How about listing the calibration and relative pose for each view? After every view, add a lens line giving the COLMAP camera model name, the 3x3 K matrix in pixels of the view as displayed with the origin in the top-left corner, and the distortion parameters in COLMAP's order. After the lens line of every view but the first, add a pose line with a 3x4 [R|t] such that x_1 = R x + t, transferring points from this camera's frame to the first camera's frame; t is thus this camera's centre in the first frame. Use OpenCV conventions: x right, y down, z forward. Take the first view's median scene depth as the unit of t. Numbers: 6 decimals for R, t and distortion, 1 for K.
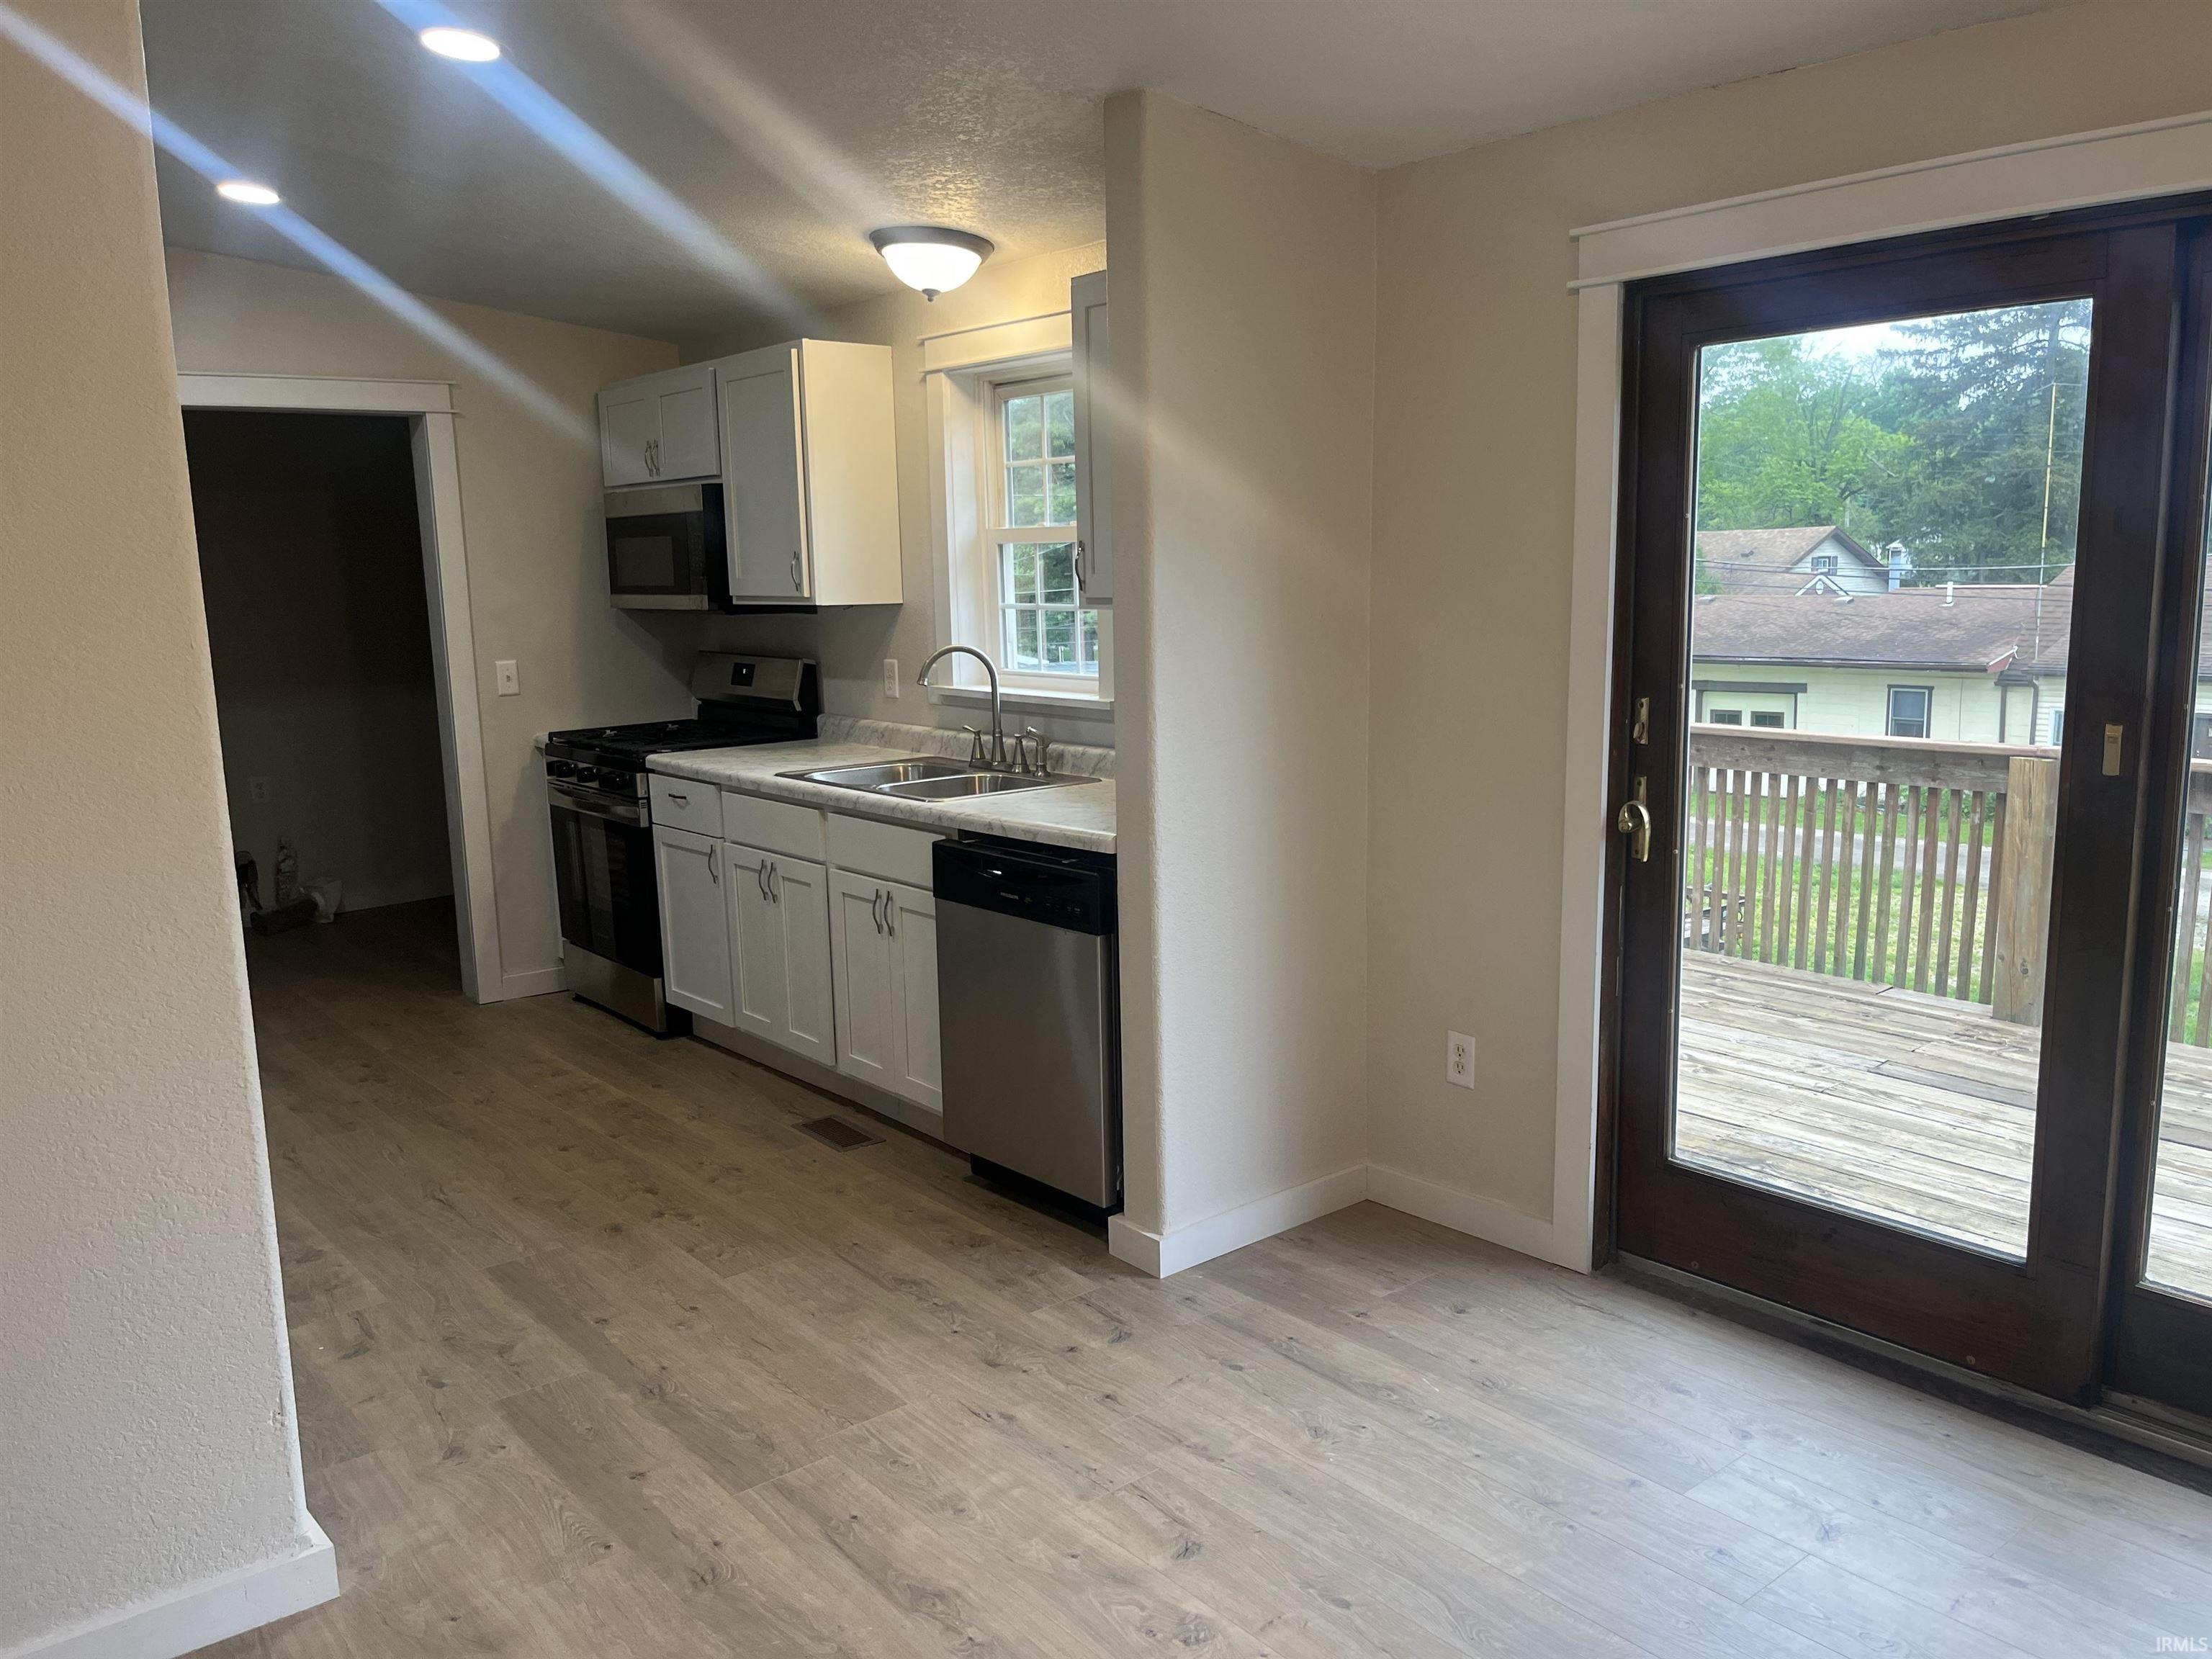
lens RADIAL K [[1666.2, 0, 1116.1], [0, 1666.2, 844.1], [0, 0, 1]] dist [0.026776, -0.028476]
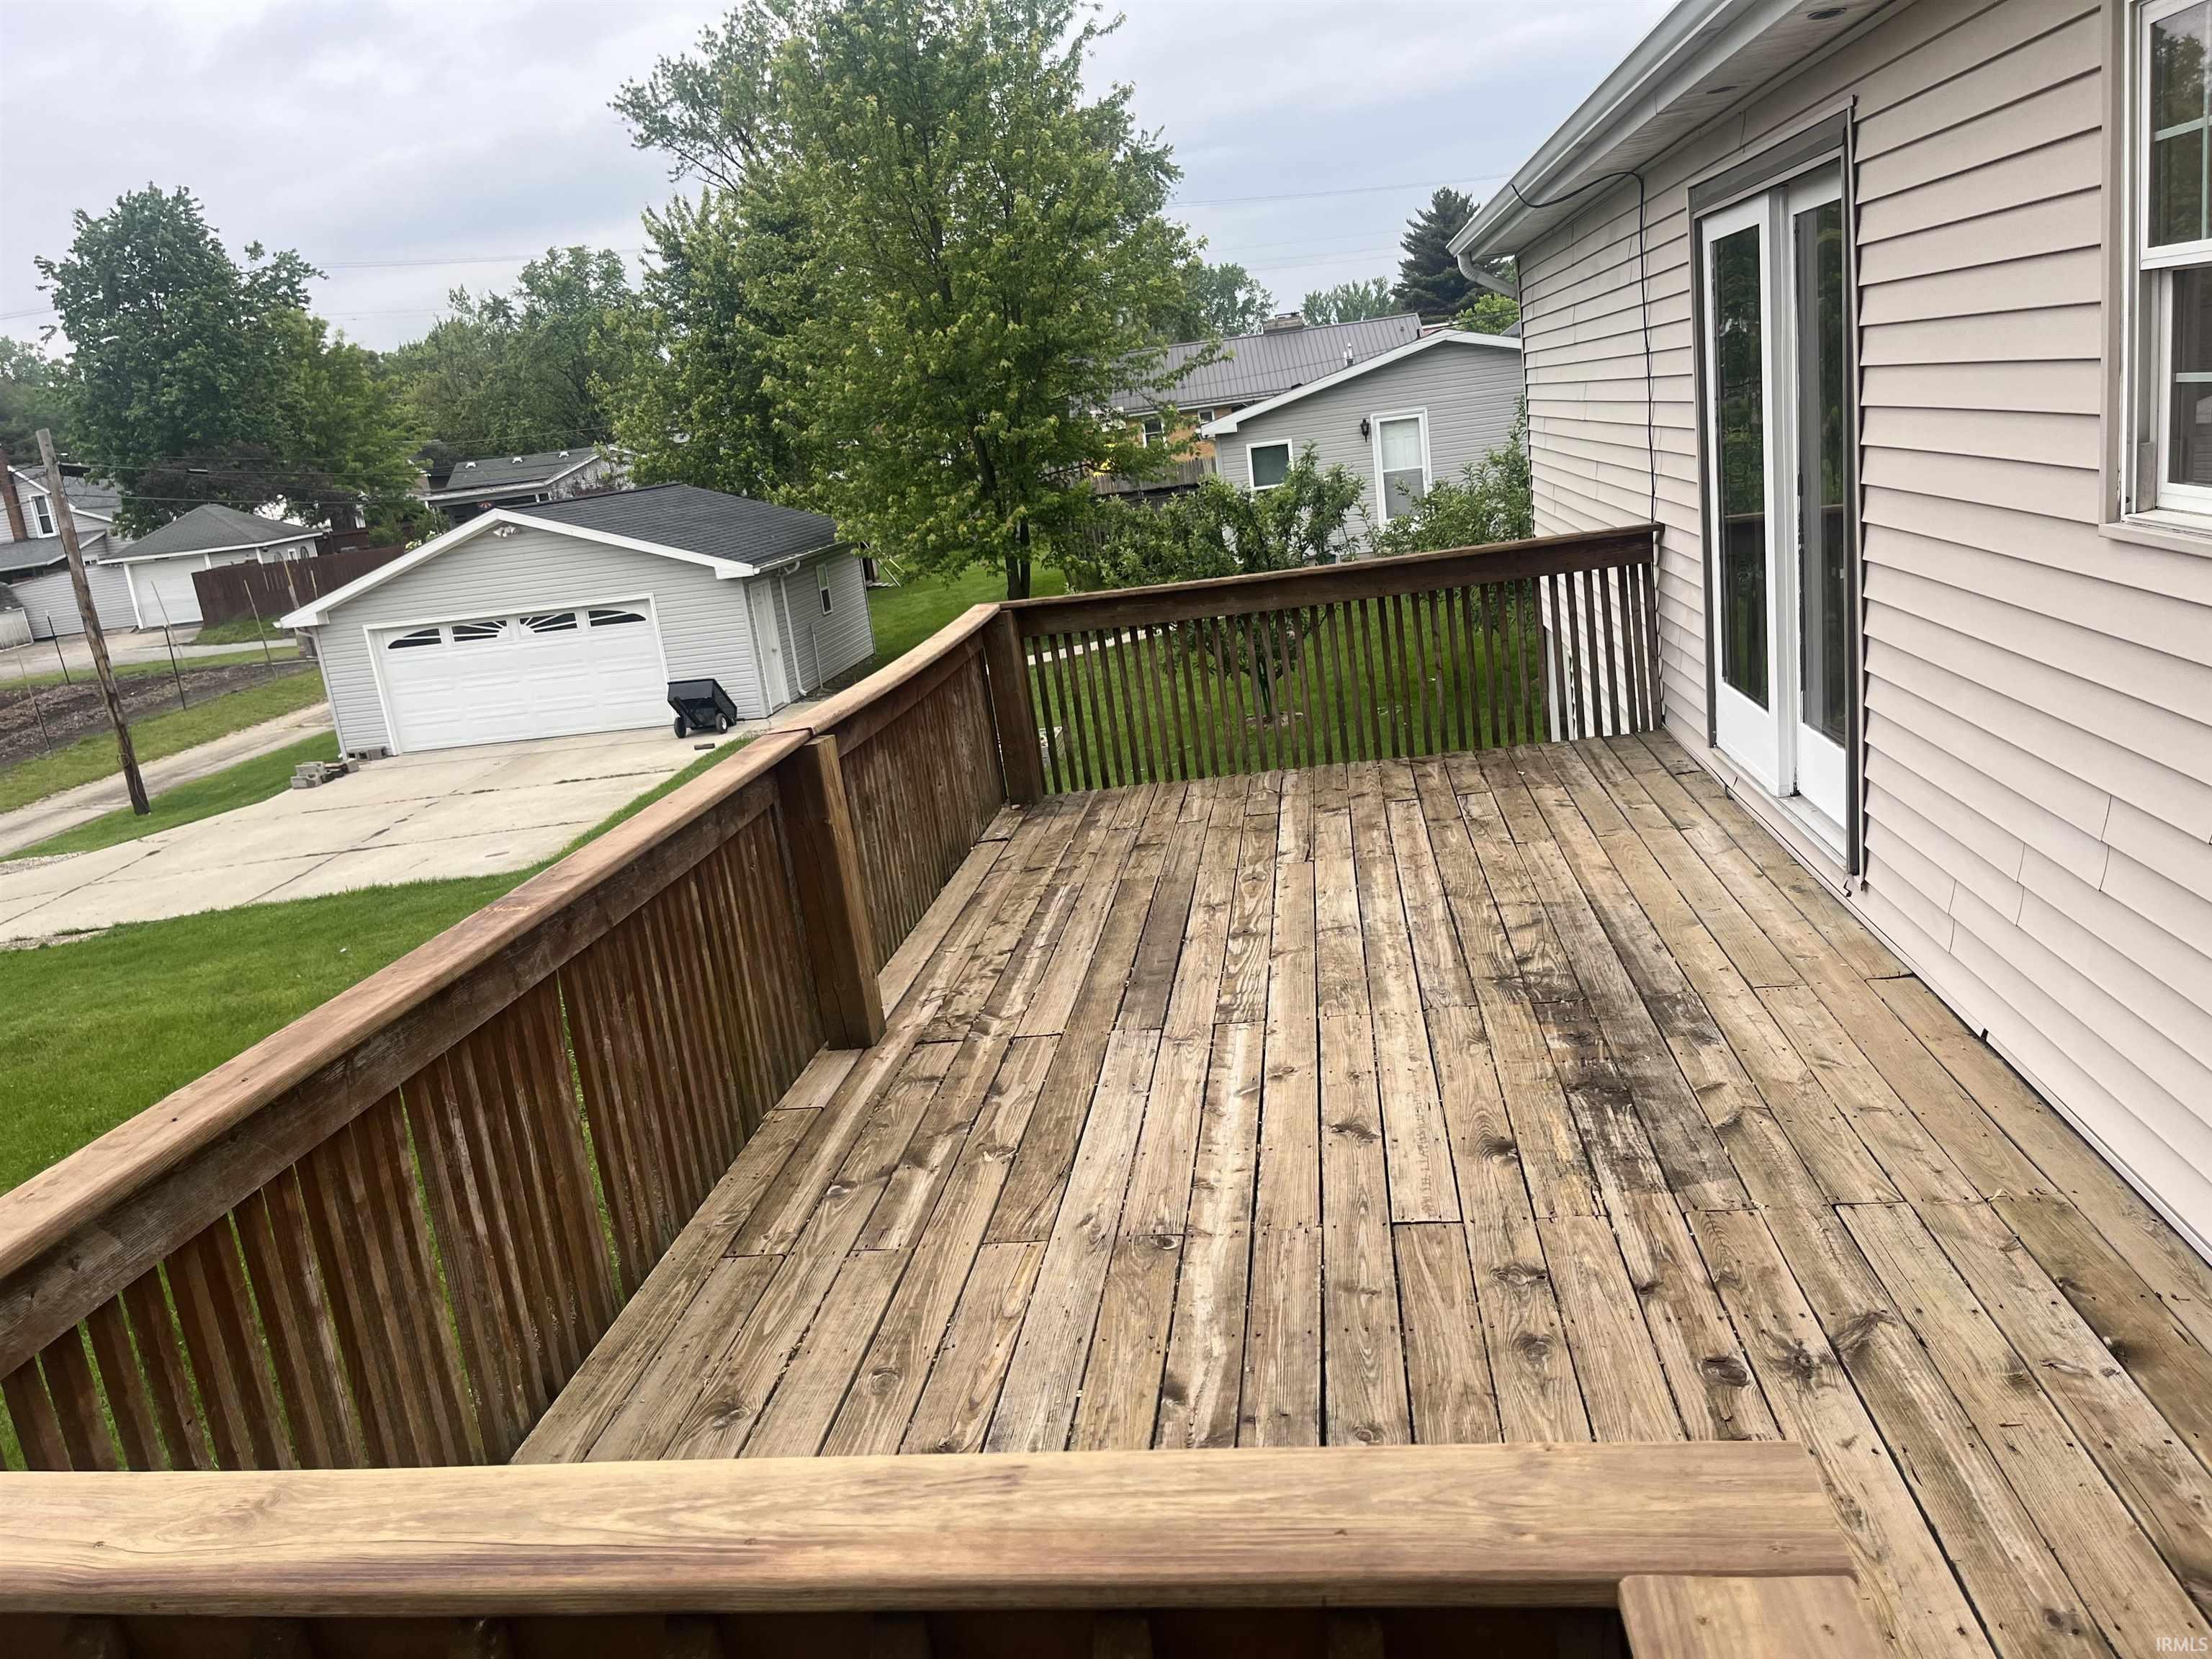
lens RADIAL K [[1666.2, 0, 1113.8], [0, 1666.2, 822.5], [0, 0, 1]] dist [0.026776, -0.028476]
pose [[-0.683513, -0.065231, 0.727018, -0.171830], [0.258927, 0.909563, 0.325042, -0.254159], [-0.682471, 0.410415, -0.604808, 1.456935]]
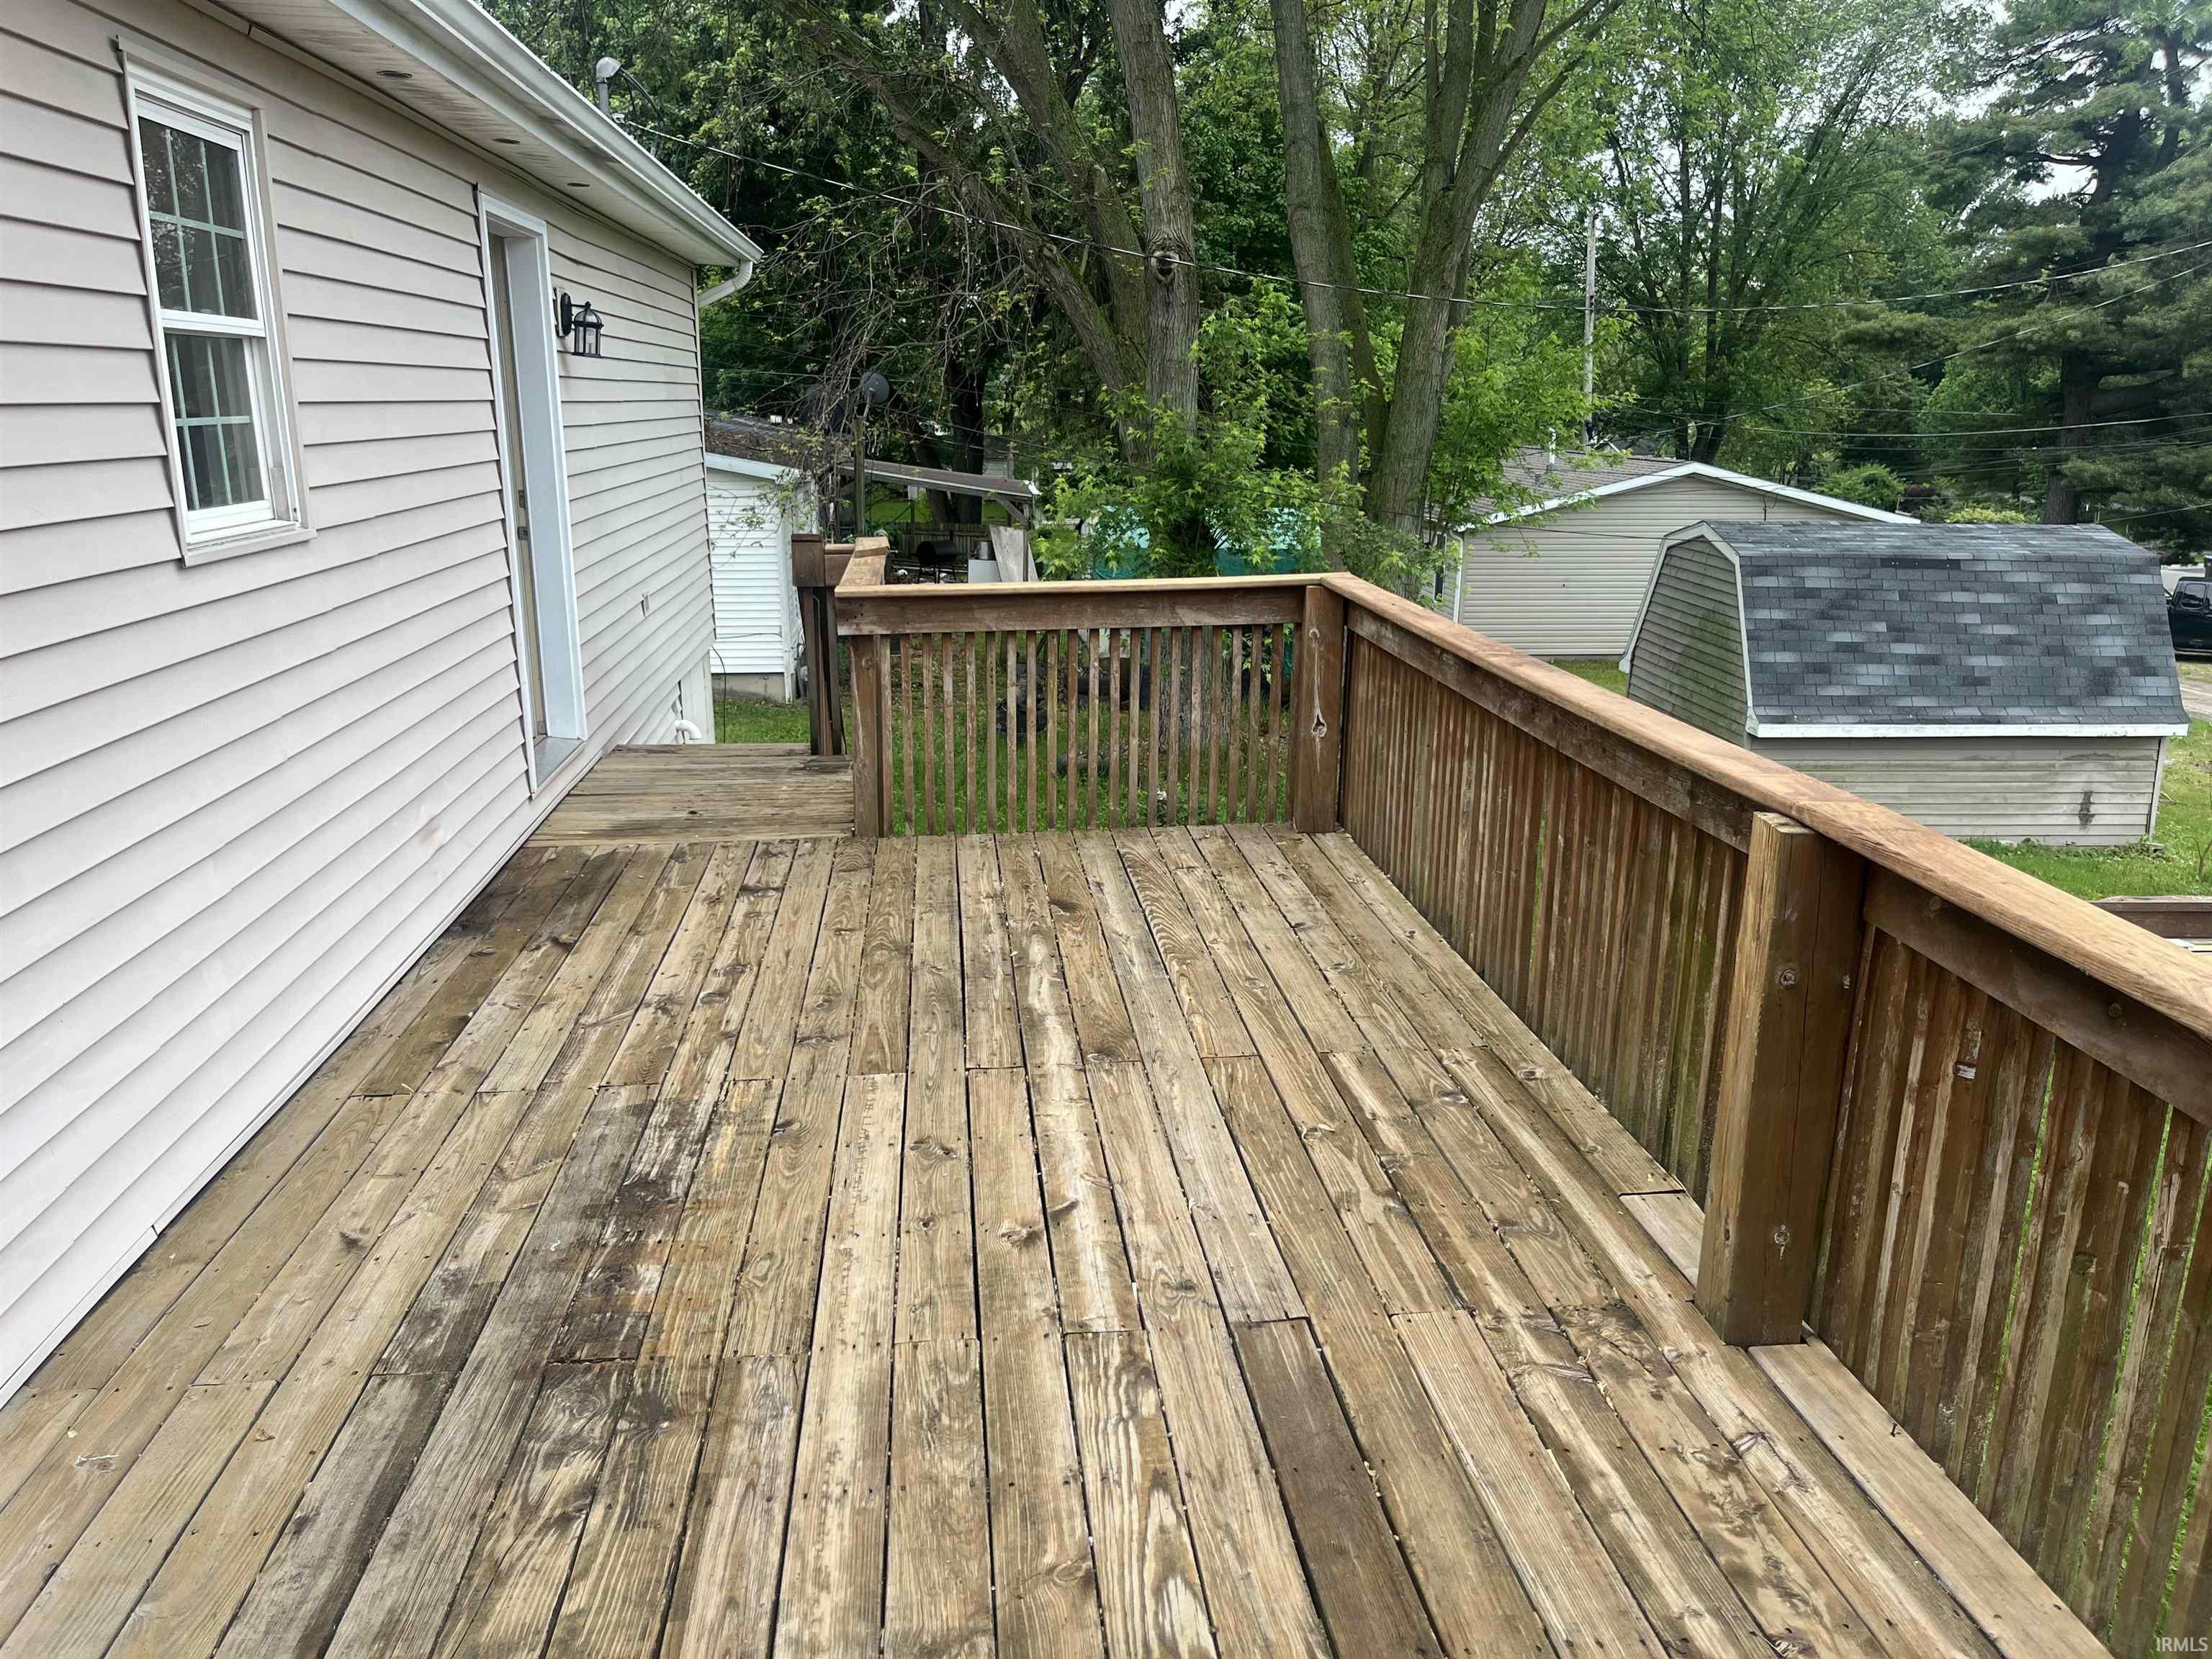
lens RADIAL K [[1666.2, 0, 1102.0], [0, 1666.2, 836.4], [0, 0, 1]] dist [0.026776, -0.028476]
pose [[0.827952, 0.165010, -0.535973, 0.660514], [-0.116389, 0.985482, 0.123607, -0.086781], [0.548588, -0.039959, 0.835137, 0.495264]]
